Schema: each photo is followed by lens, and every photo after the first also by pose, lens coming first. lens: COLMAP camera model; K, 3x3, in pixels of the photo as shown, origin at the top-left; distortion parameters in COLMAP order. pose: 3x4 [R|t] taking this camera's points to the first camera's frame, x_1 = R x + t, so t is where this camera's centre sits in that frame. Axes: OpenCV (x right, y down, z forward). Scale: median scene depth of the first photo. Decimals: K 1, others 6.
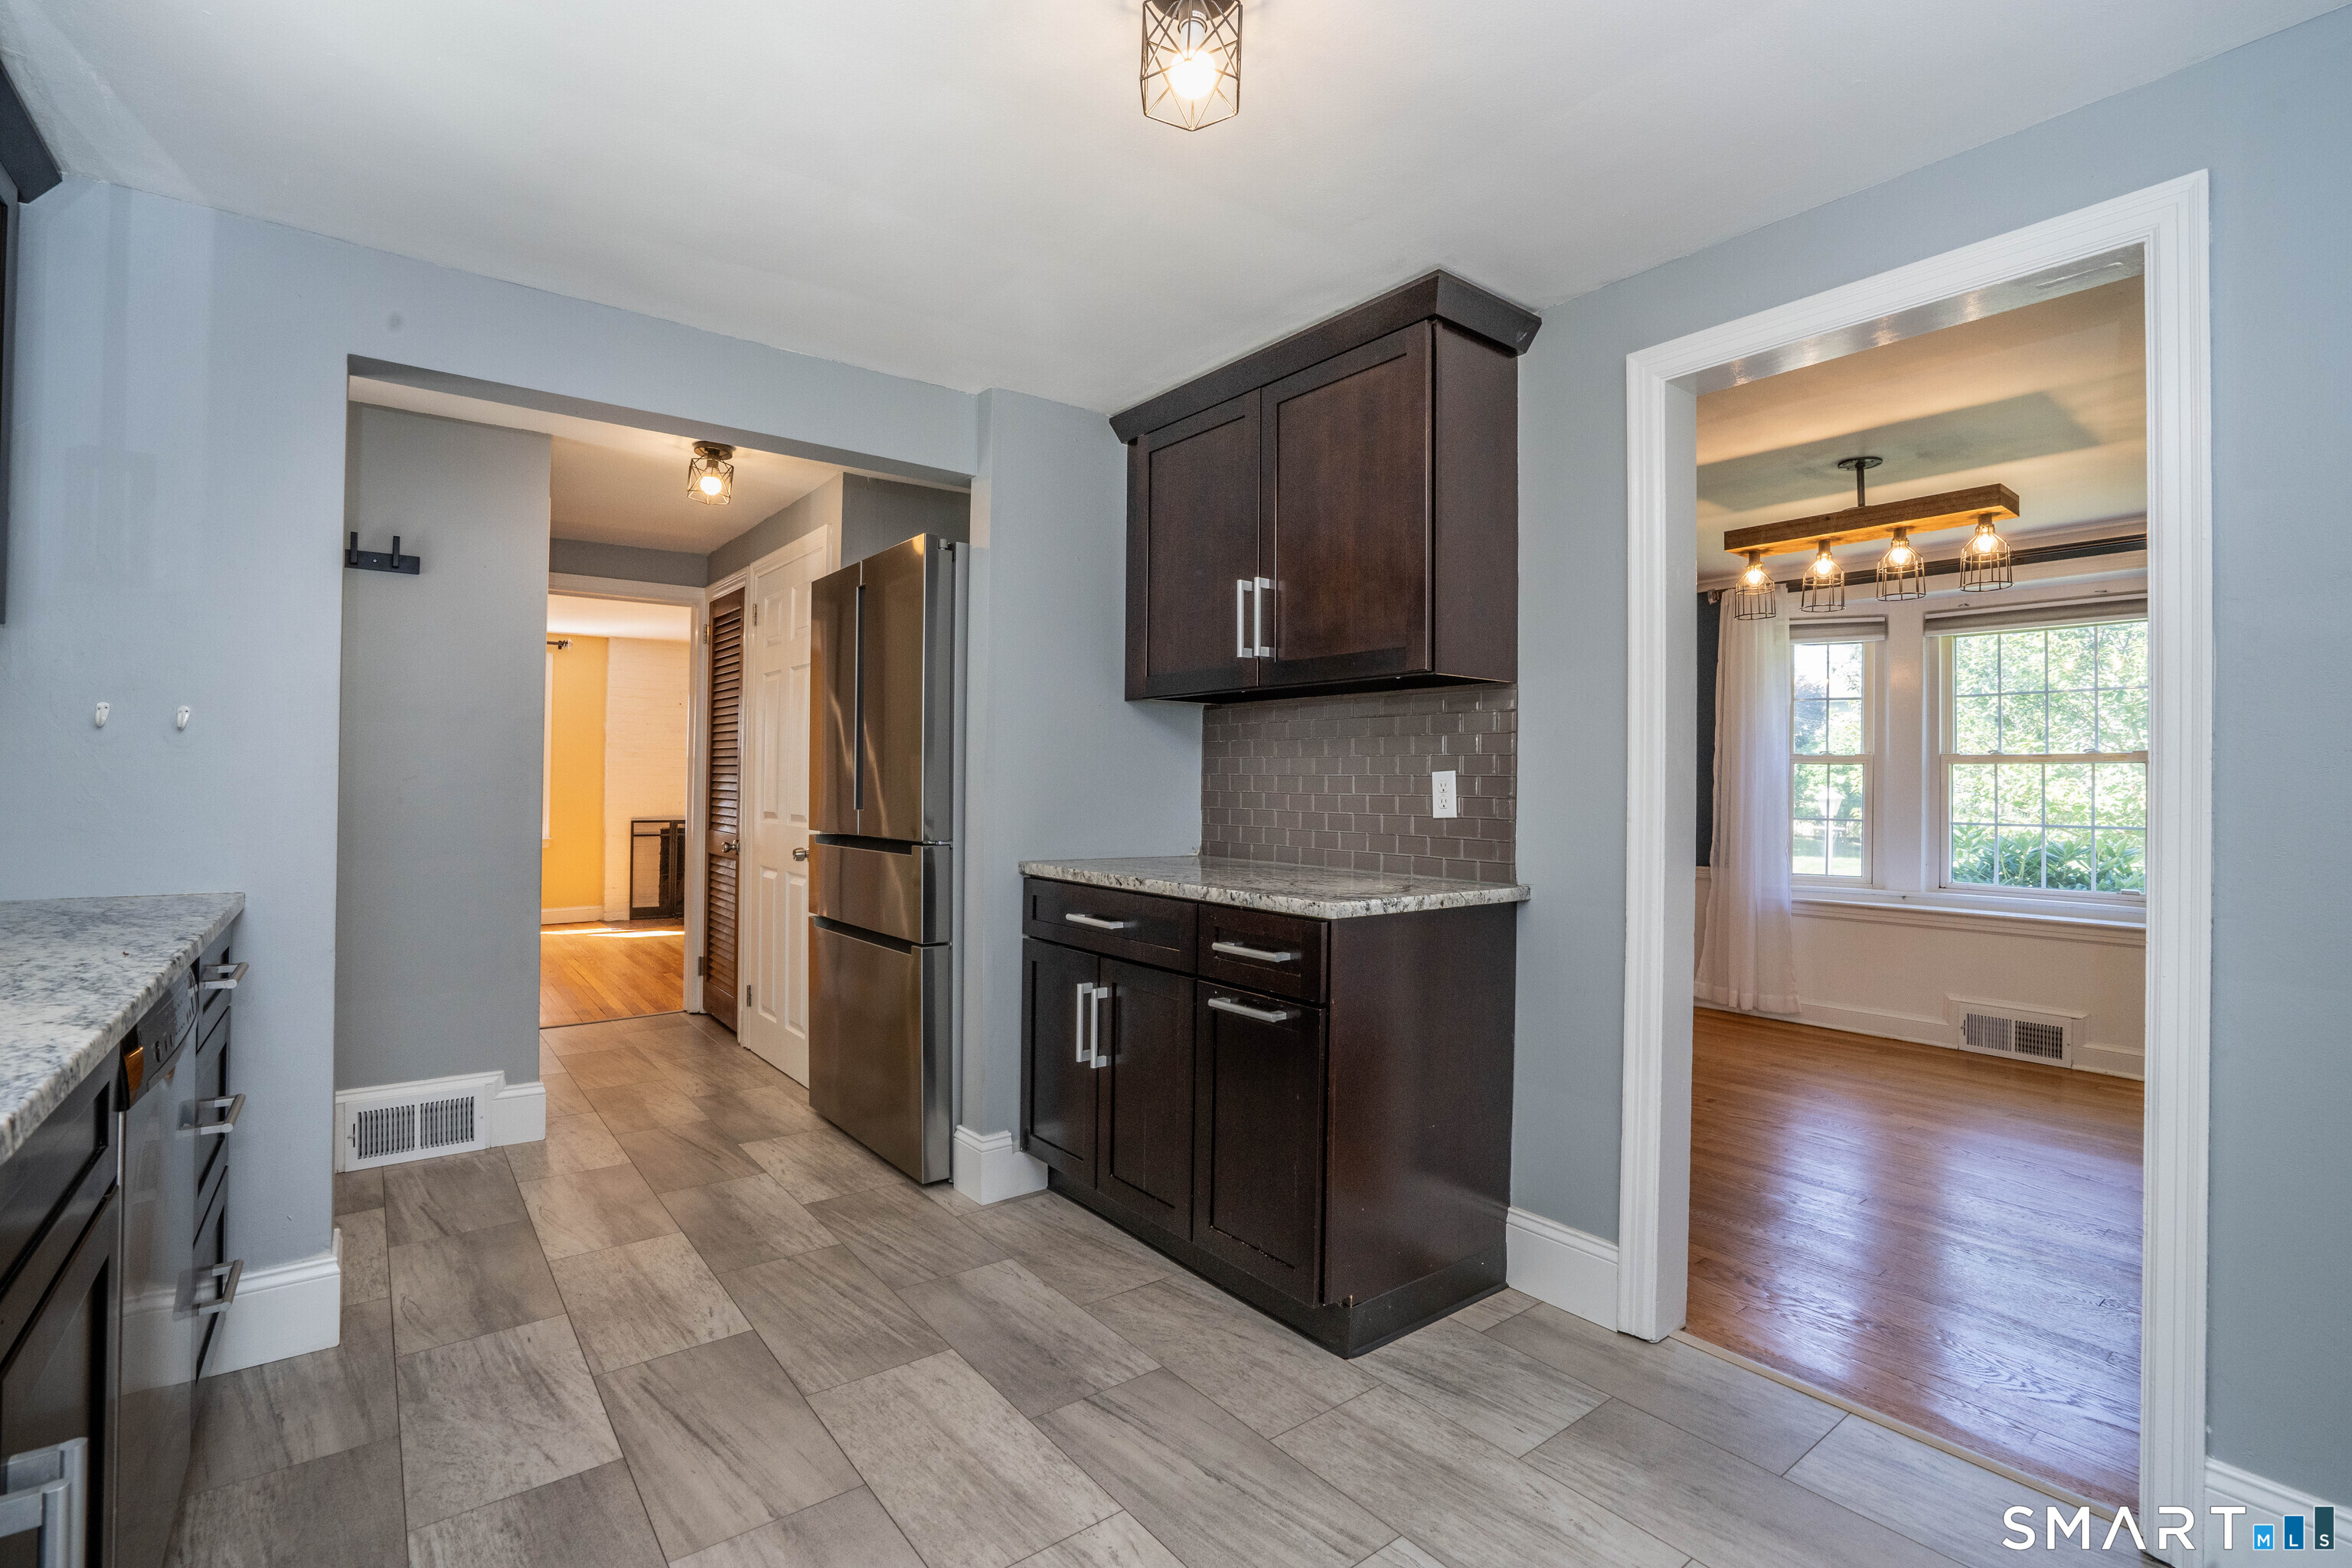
lens RADIAL K [[1067.4, 0, 1178.5], [0, 1067.4, 778.9], [0, 0, 1]] dist [-0.028049, -0.000175]
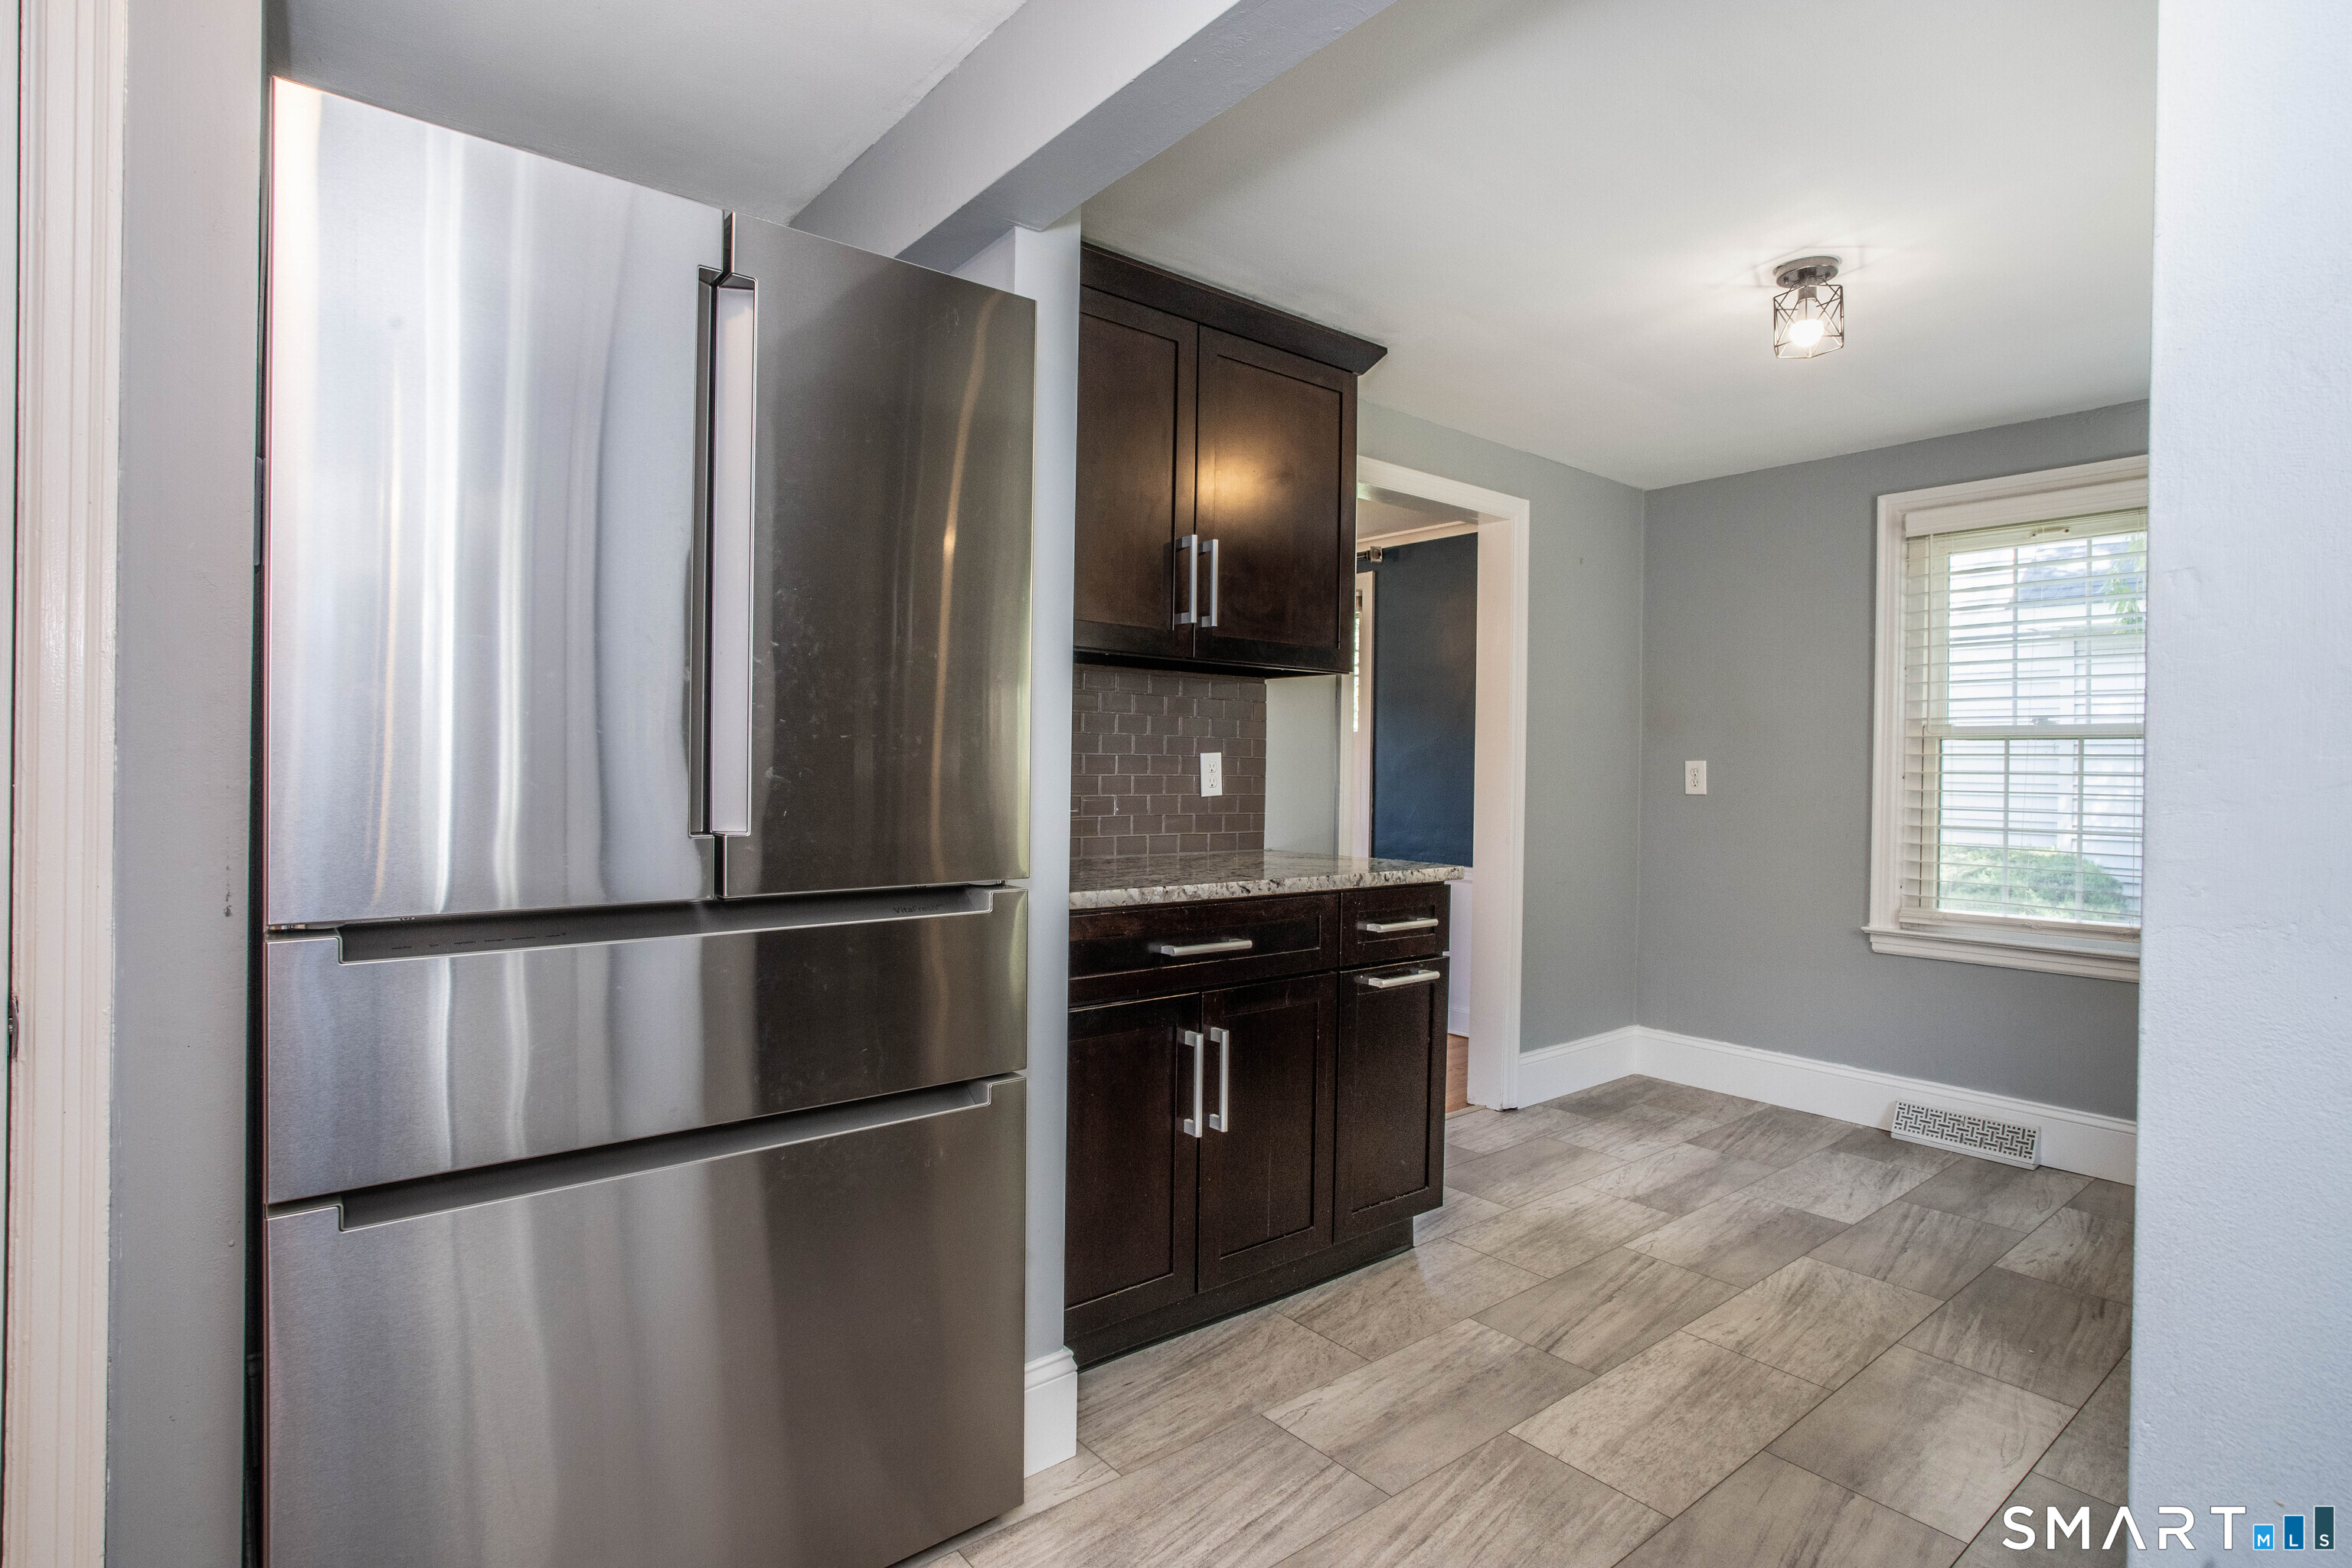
lens RADIAL K [[1157.0, 0, 1176.4], [0, 1157.0, 779.5], [0, 0, 1]] dist [-0.006659, 0.000710]
pose [[-0.017086, -0.022360, 0.999604, -0.995409], [-0.023707, 0.999478, 0.021952, -0.005931], [-0.999573, -0.023323, -0.017607, 1.135488]]
